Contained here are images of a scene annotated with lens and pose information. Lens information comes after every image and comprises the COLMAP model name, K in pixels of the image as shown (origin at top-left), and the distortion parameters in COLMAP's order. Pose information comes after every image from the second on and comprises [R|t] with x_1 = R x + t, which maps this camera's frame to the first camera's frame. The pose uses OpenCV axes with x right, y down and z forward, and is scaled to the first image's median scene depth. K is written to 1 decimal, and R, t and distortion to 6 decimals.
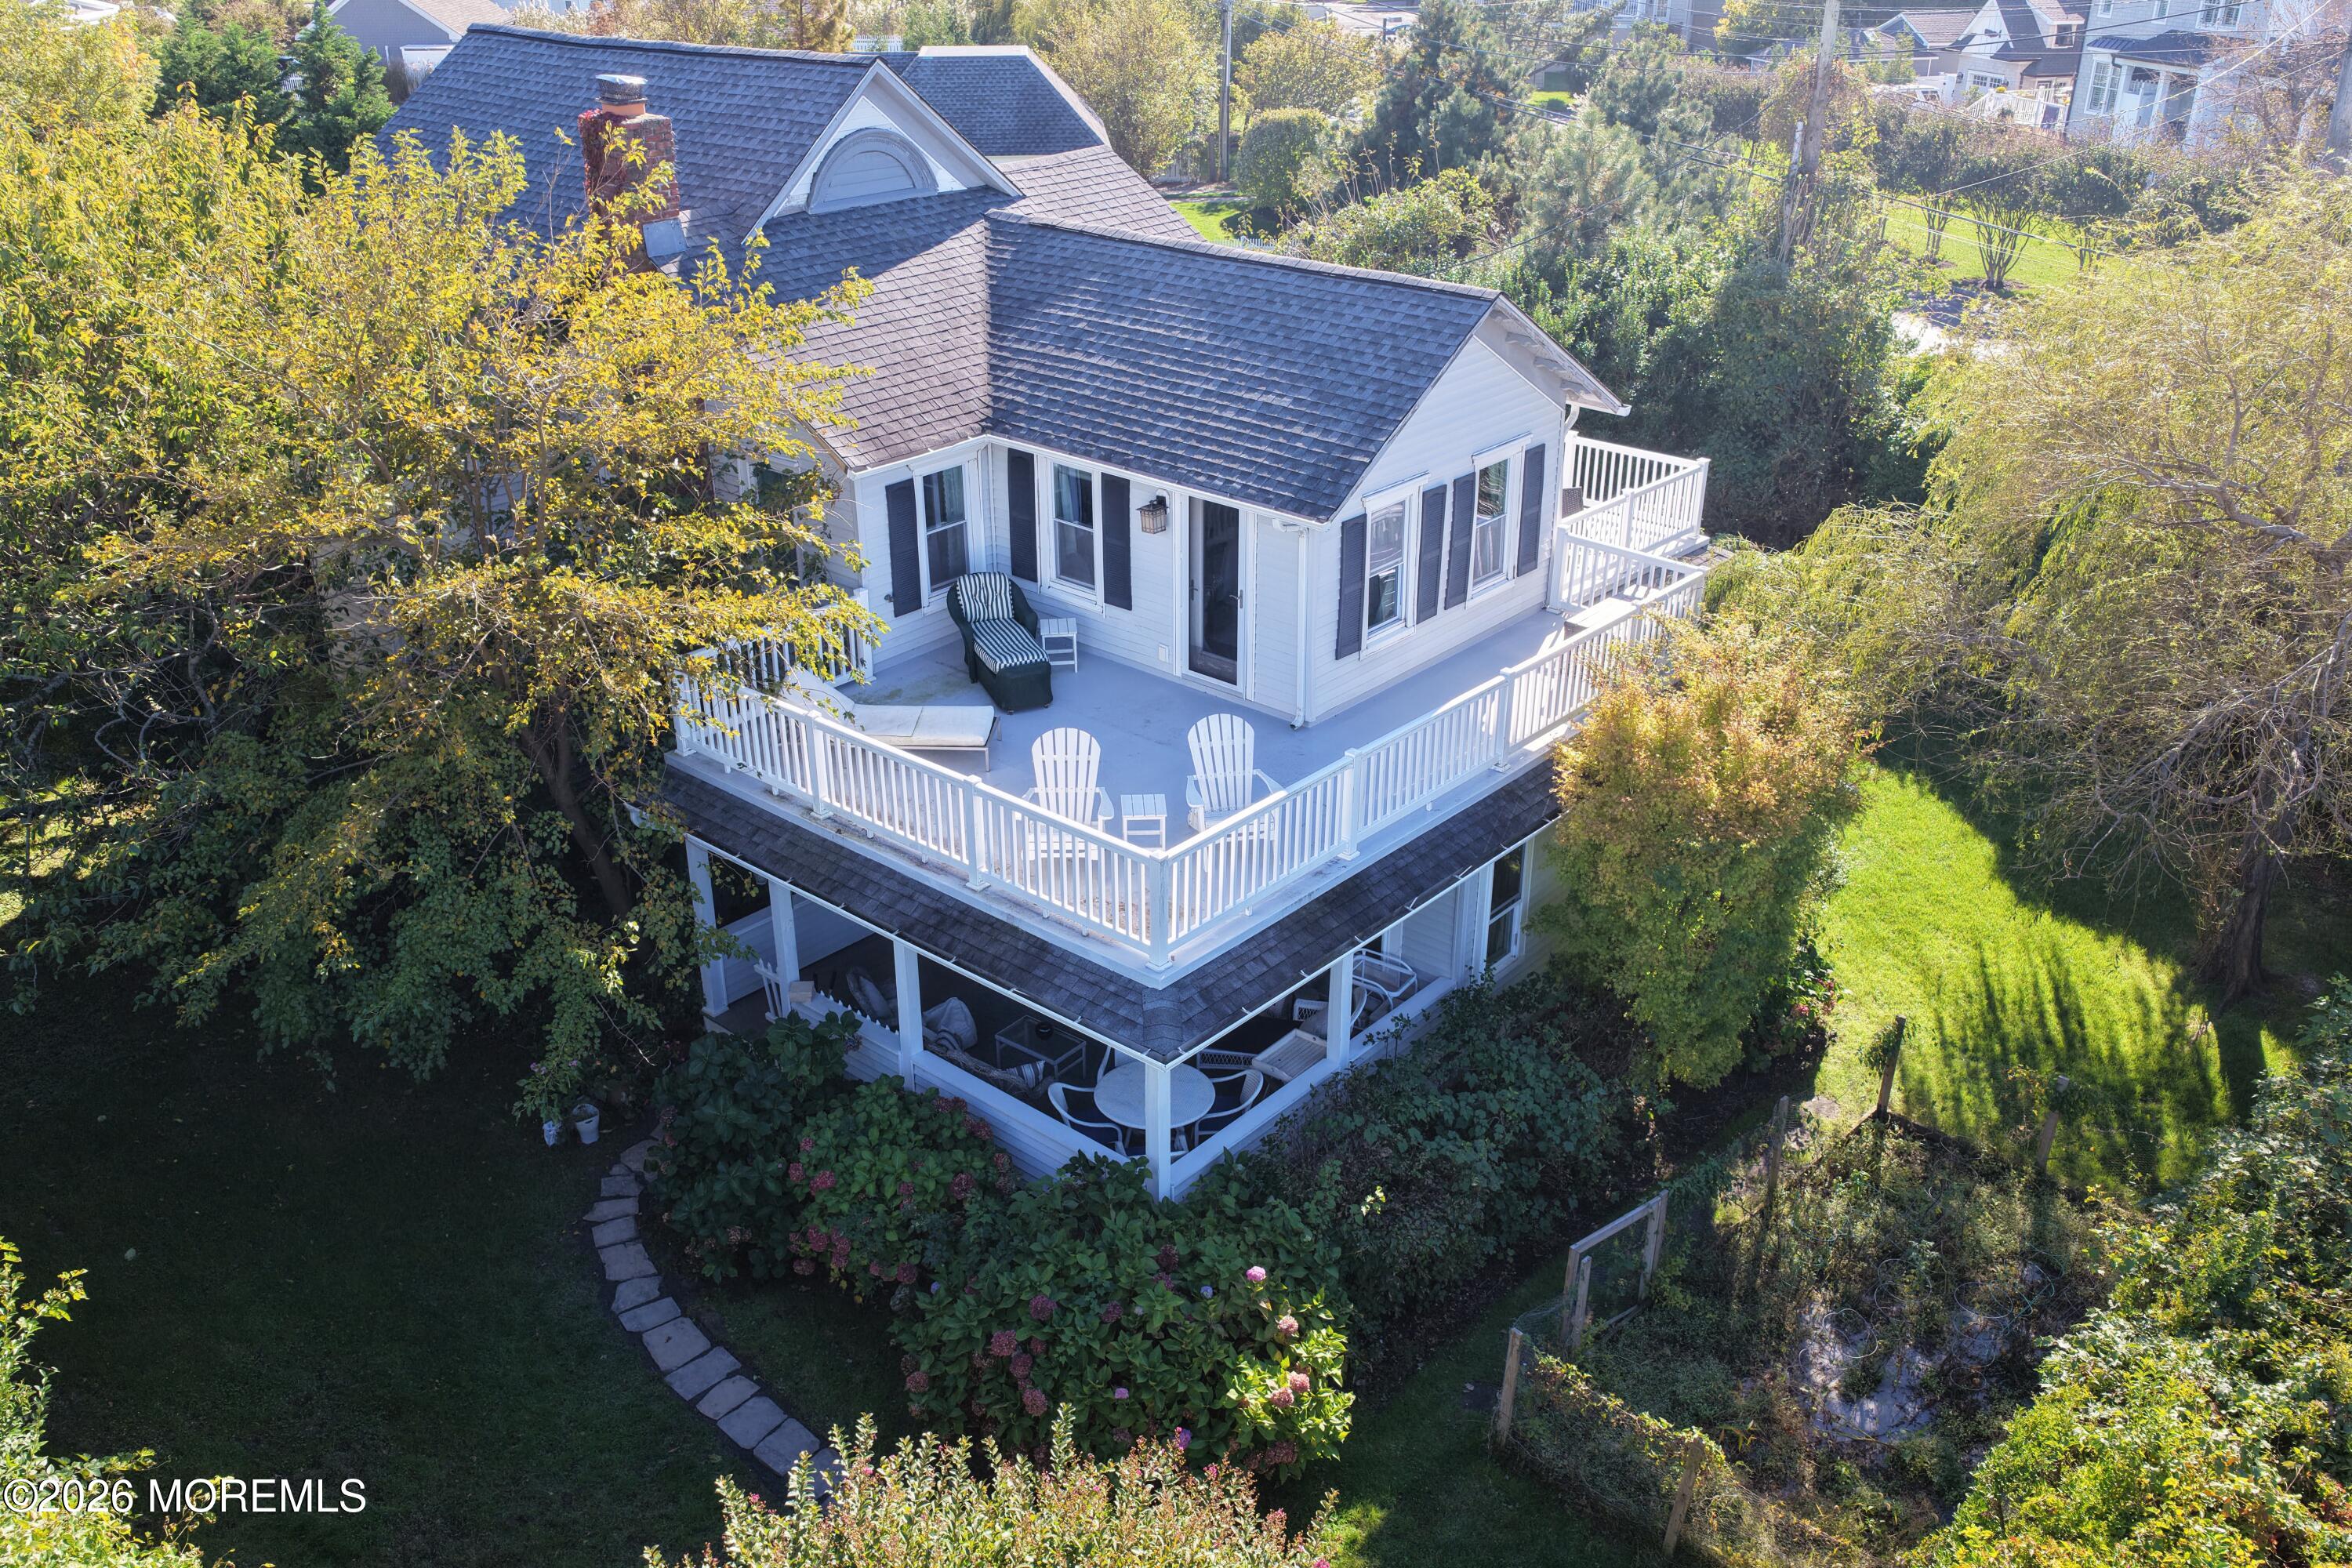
lens RADIAL K [[1961.6, 0, 1188.1], [0, 1961.6, 784.1], [0, 0, 1]] dist [-0.012757, 0.042608]
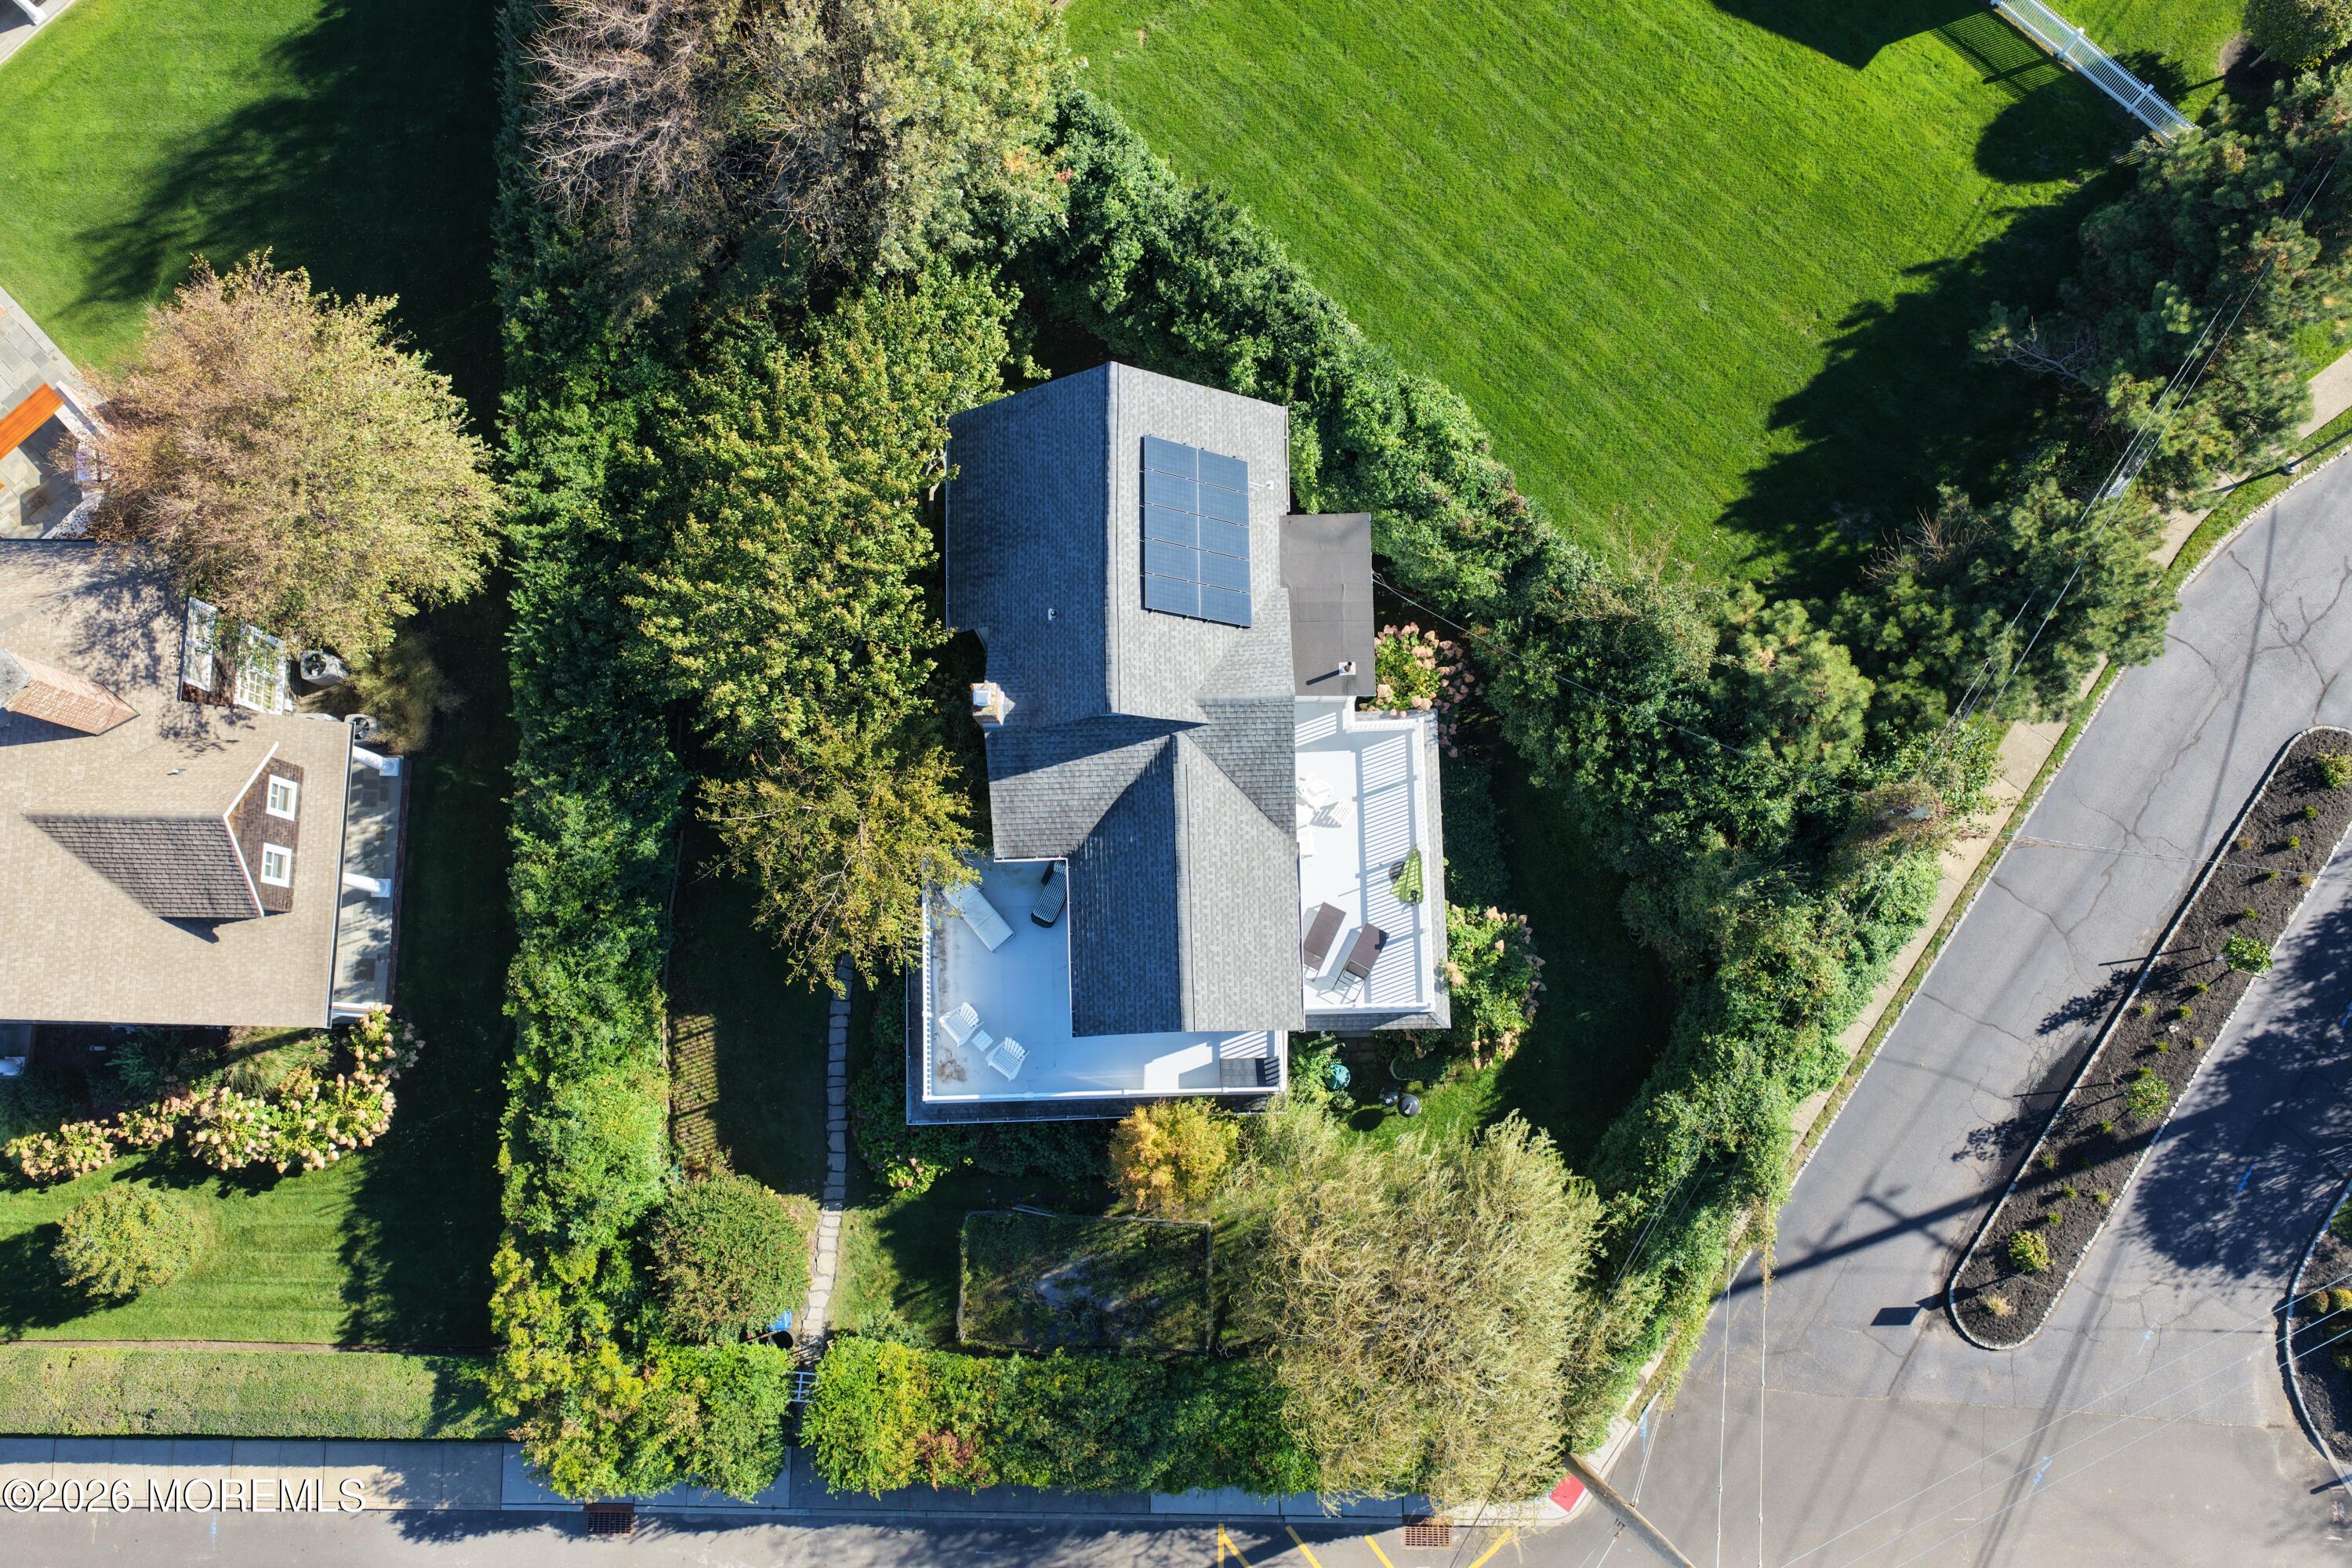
lens RADIAL K [[1961.6, 0, 1188.1], [0, 1961.6, 784.1], [0, 0, 1]] dist [-0.012757, 0.042608]
pose [[0.673279, 0.729038, -0.123285, 0.226403], [-0.303383, 0.424448, 0.853114, -2.329144], [0.674280, -0.536981, 0.506950, -0.046723]]
